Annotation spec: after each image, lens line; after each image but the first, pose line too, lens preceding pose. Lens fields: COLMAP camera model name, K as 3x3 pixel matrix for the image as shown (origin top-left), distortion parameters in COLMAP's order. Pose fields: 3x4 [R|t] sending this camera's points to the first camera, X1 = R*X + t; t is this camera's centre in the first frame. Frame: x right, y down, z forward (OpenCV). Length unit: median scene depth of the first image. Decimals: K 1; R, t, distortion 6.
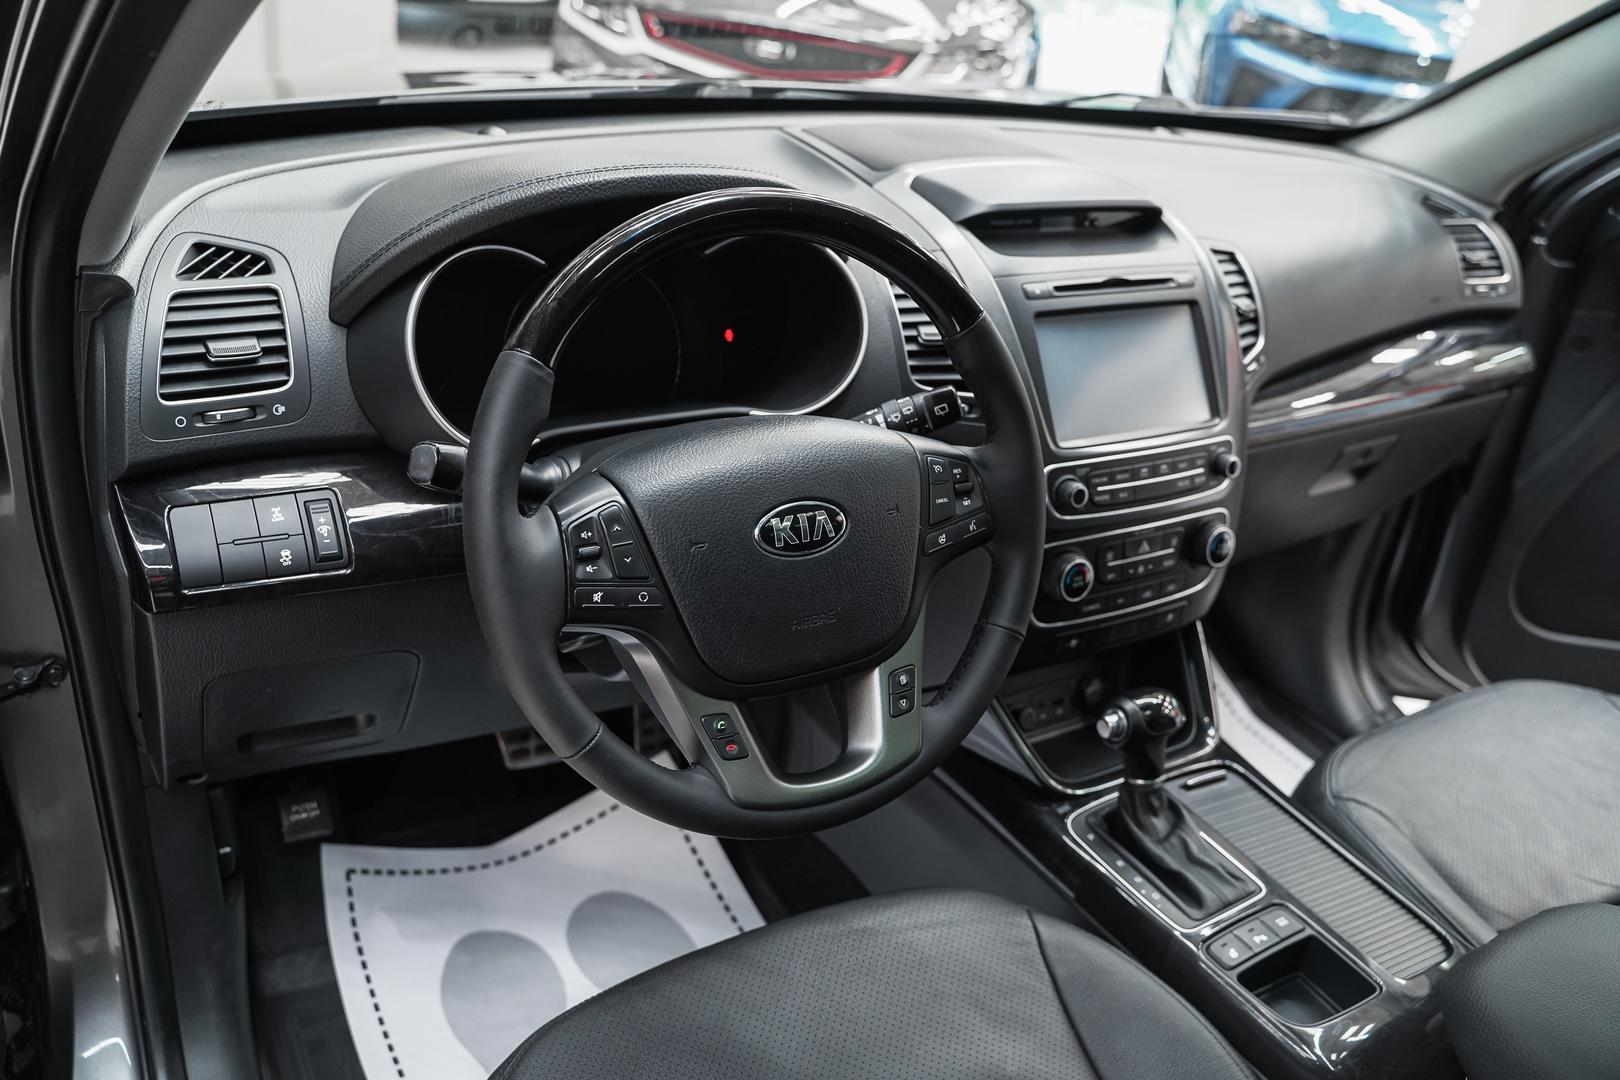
lens RADIAL K [[1349.6, 0, 819.6], [0, 1349.6, 528.1], [0, 0, 1]] dist [-0.123851, 0.108329]
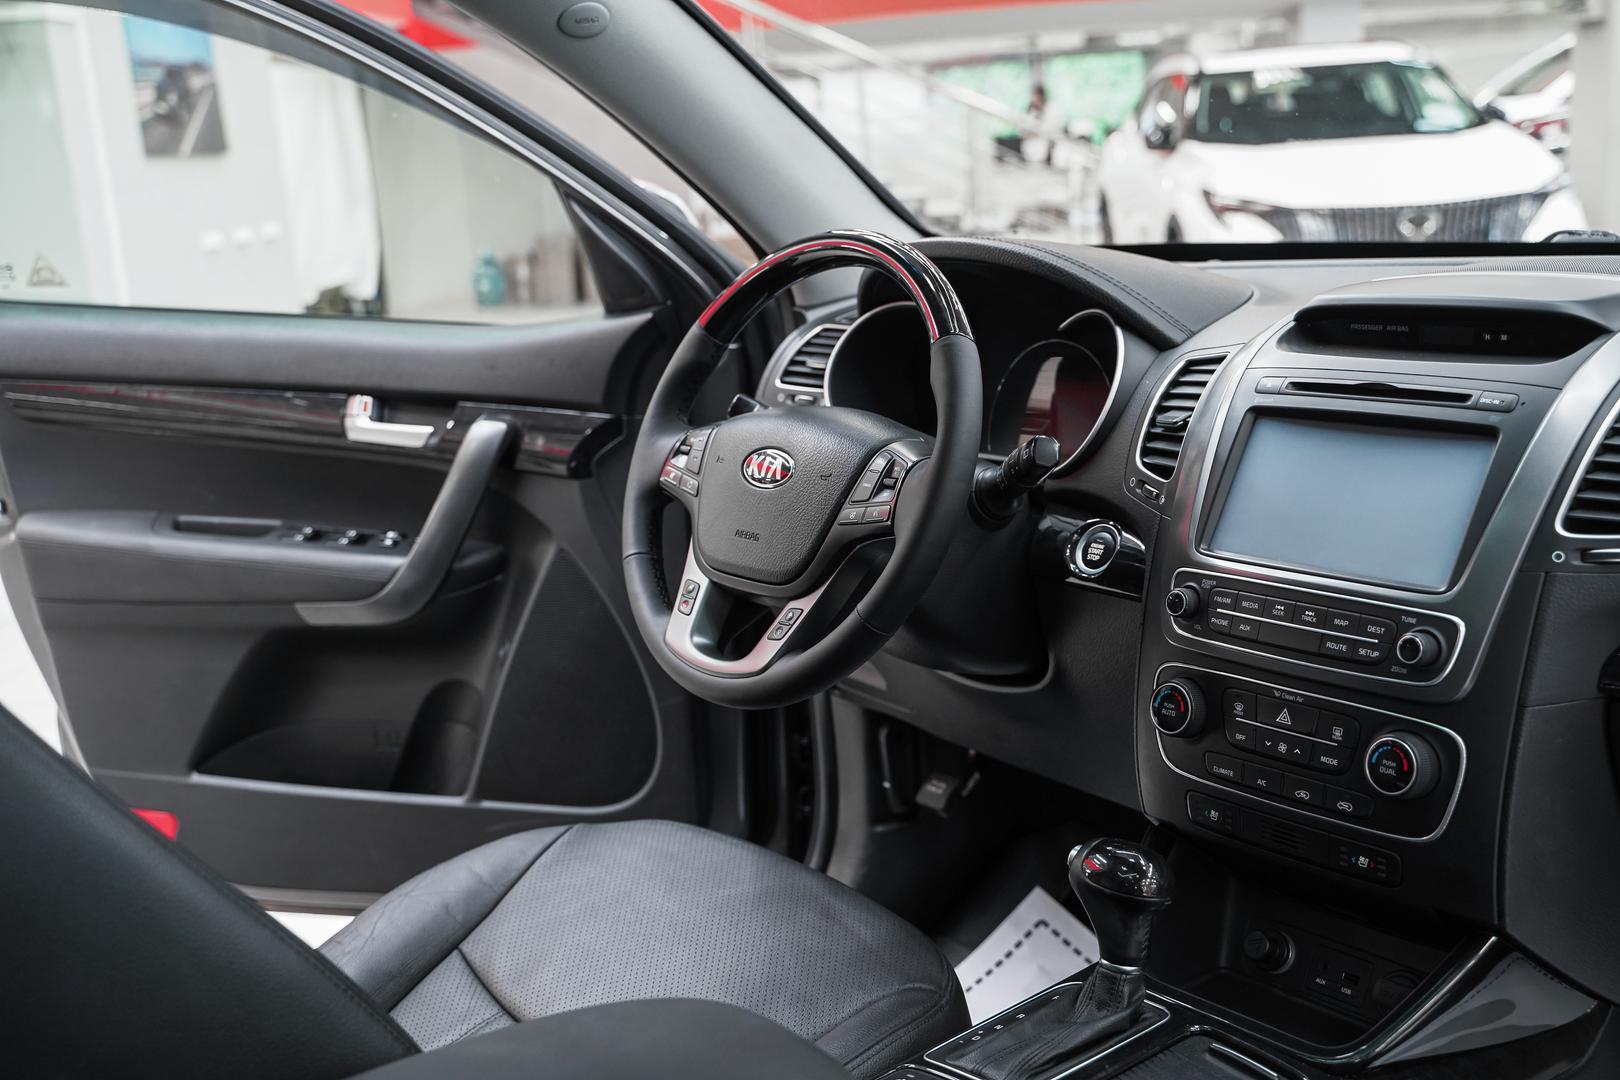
lens RADIAL K [[1782.4, 0, 809.3], [0, 1782.4, 536.1], [0, 0, 1]] dist [0.014761, 0.000000]
pose [[0.124452, 0.089638, -0.988168, 1.178425], [-0.387574, 0.921183, 0.034750, -0.010674], [0.913399, 0.378664, 0.149385, 0.548890]]
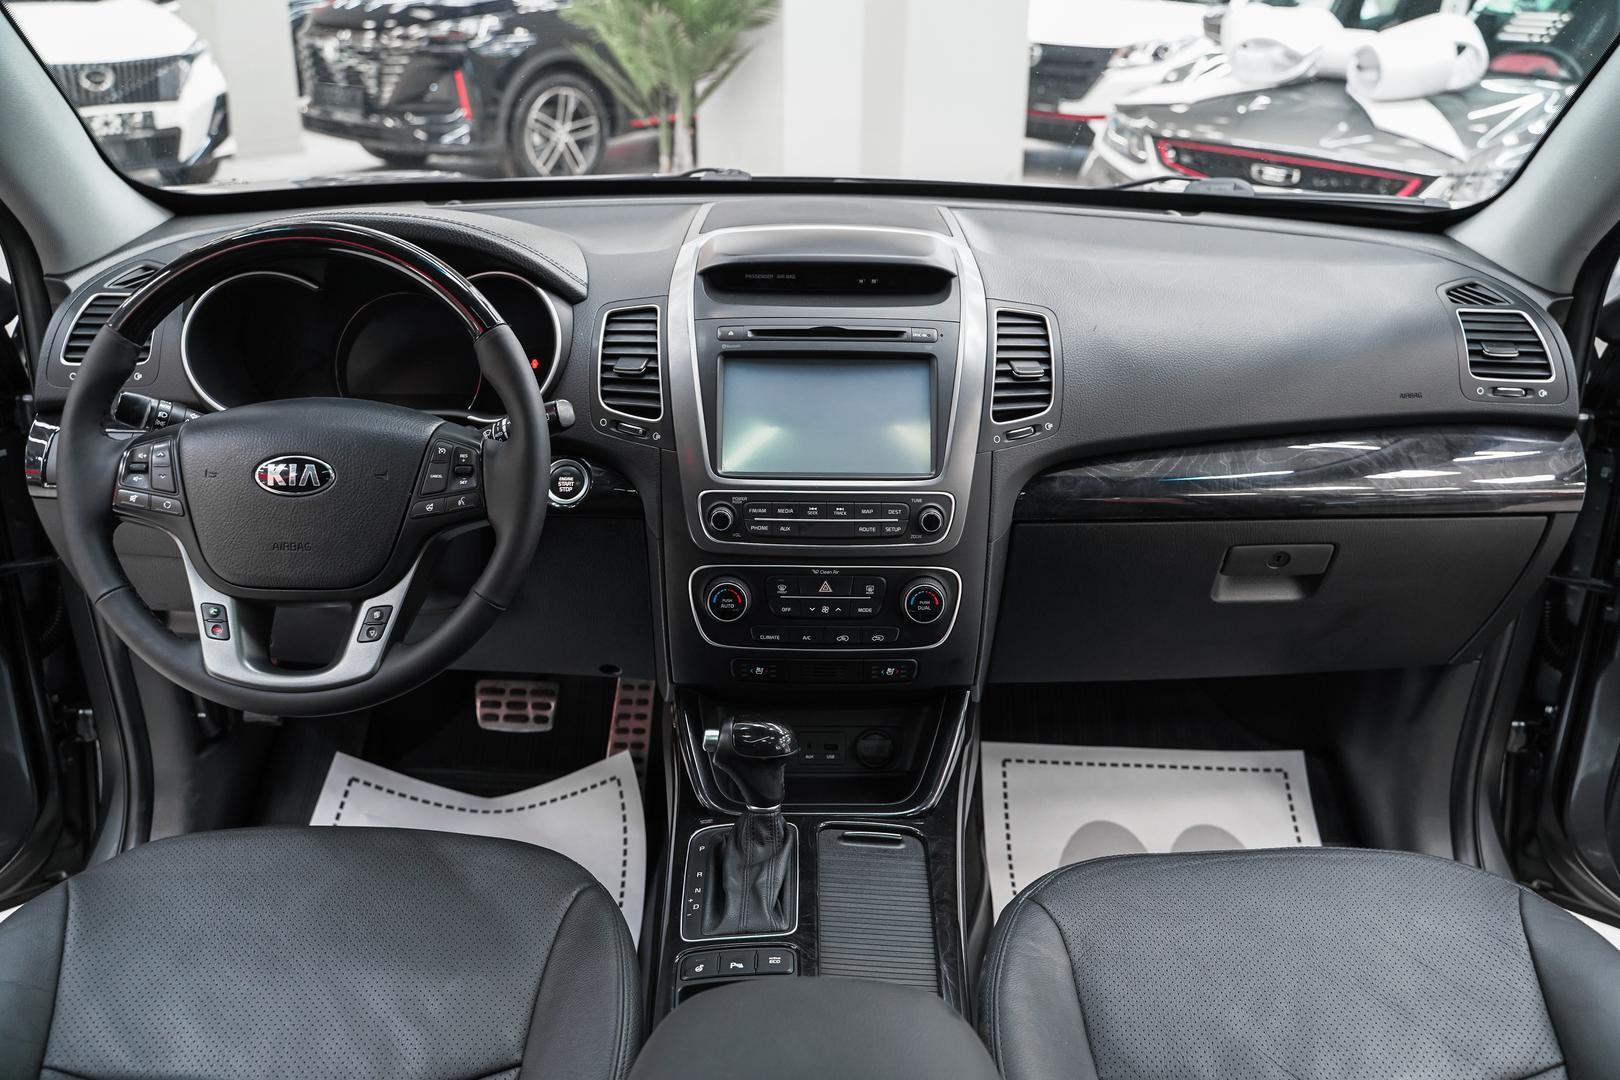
lens RADIAL K [[1349.6, 0, 832.1], [0, 1349.6, 535.1], [0, 0, 1]] dist [-0.123851, 0.108329]
pose [[0.859116, 0.110852, -0.499632, 0.739223], [-0.159342, 0.985674, -0.055298, 0.030339], [0.486344, 0.127120, 0.864471, 0.105951]]
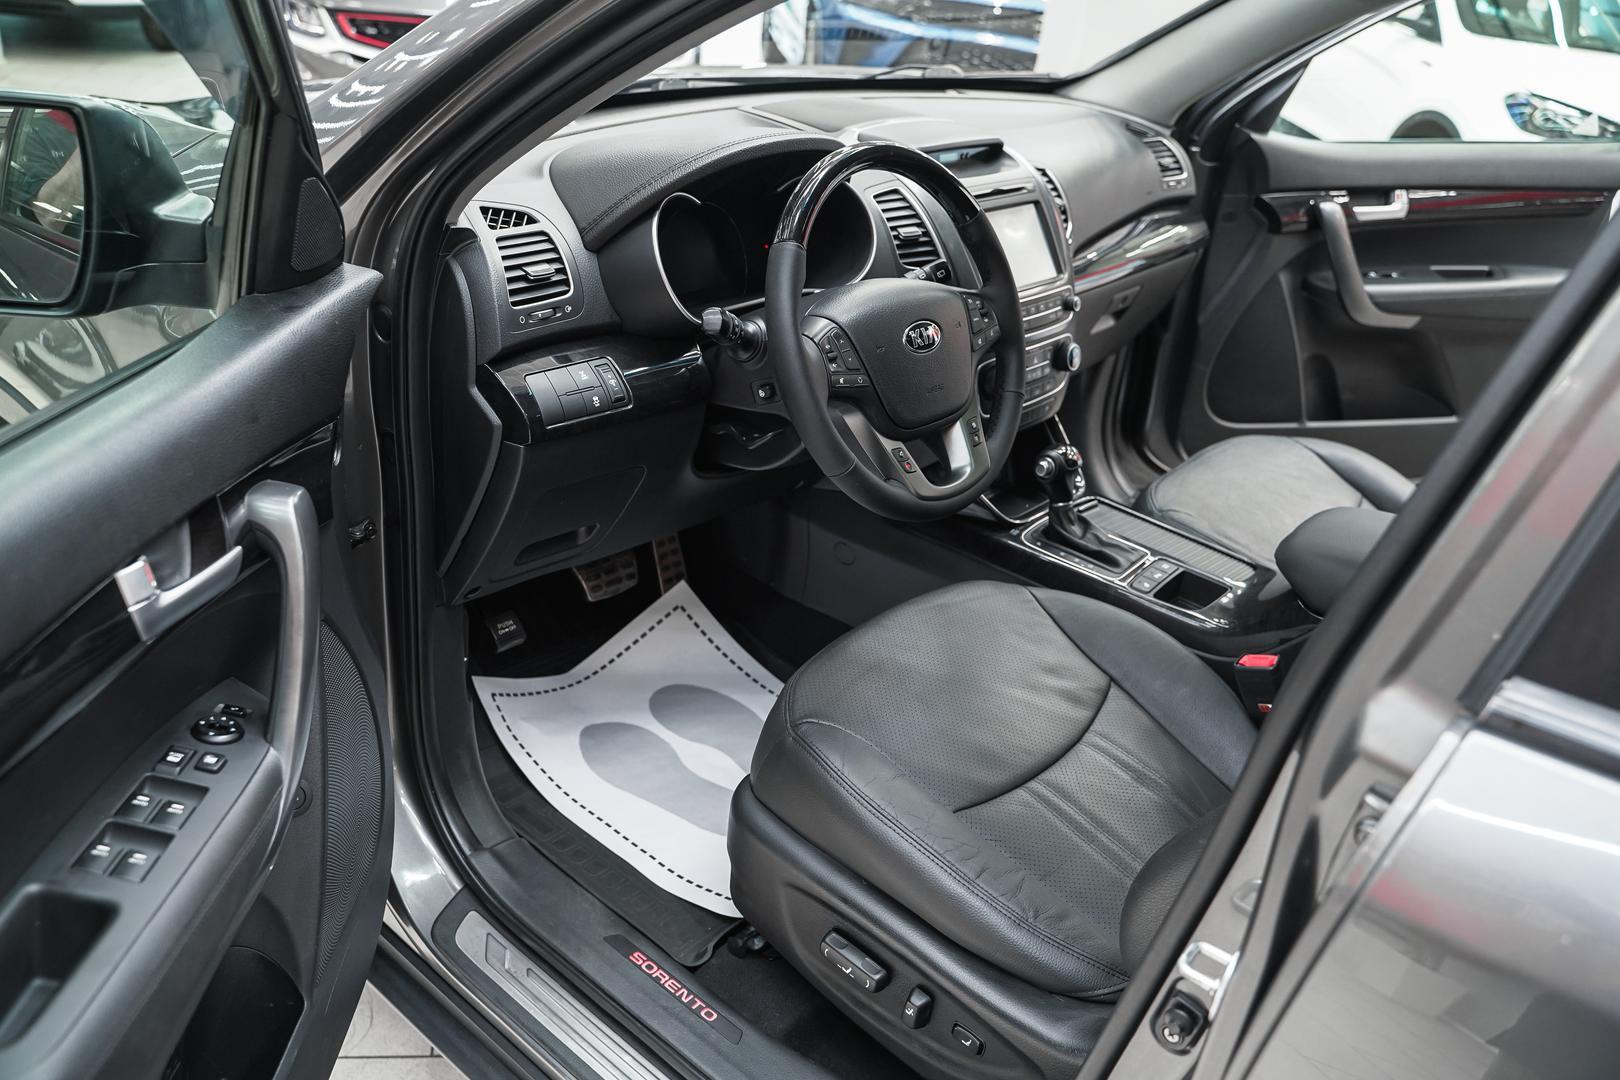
lens RADIAL K [[1349.6, 0, 840.2], [0, 1349.6, 516.5], [0, 0, 1]] dist [-0.123851, 0.108329]
pose [[0.945885, -0.152610, 0.286376, -0.437610], [0.148498, 0.988251, 0.036159, 0.101975], [-0.288530, 0.008324, 0.957435, -0.417950]]
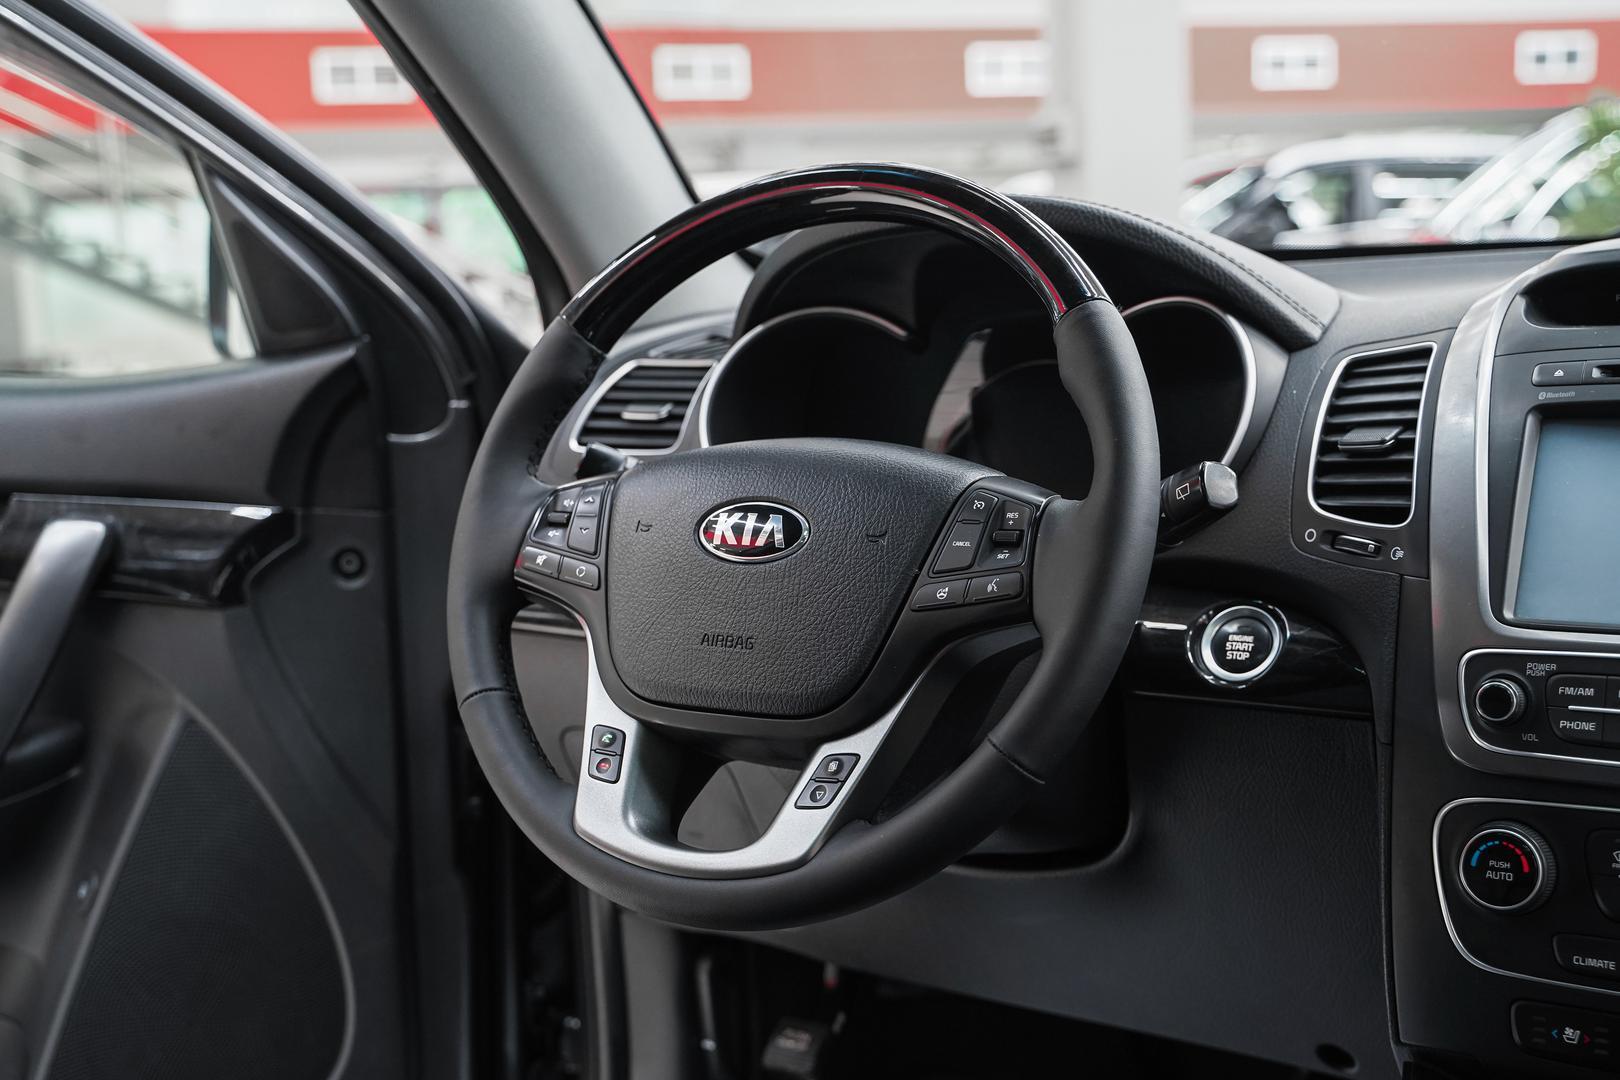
lens RADIAL K [[2000.4, 0, 805.1], [0, 2000.4, 529.6], [0, 0, 1]] dist [0.033755, 0.000000]
pose [[0.438562, -0.021116, -0.898453, 0.741469], [-0.330981, 0.925660, -0.183317, 0.142583], [0.835533, 0.377767, 0.398970, 0.374207]]
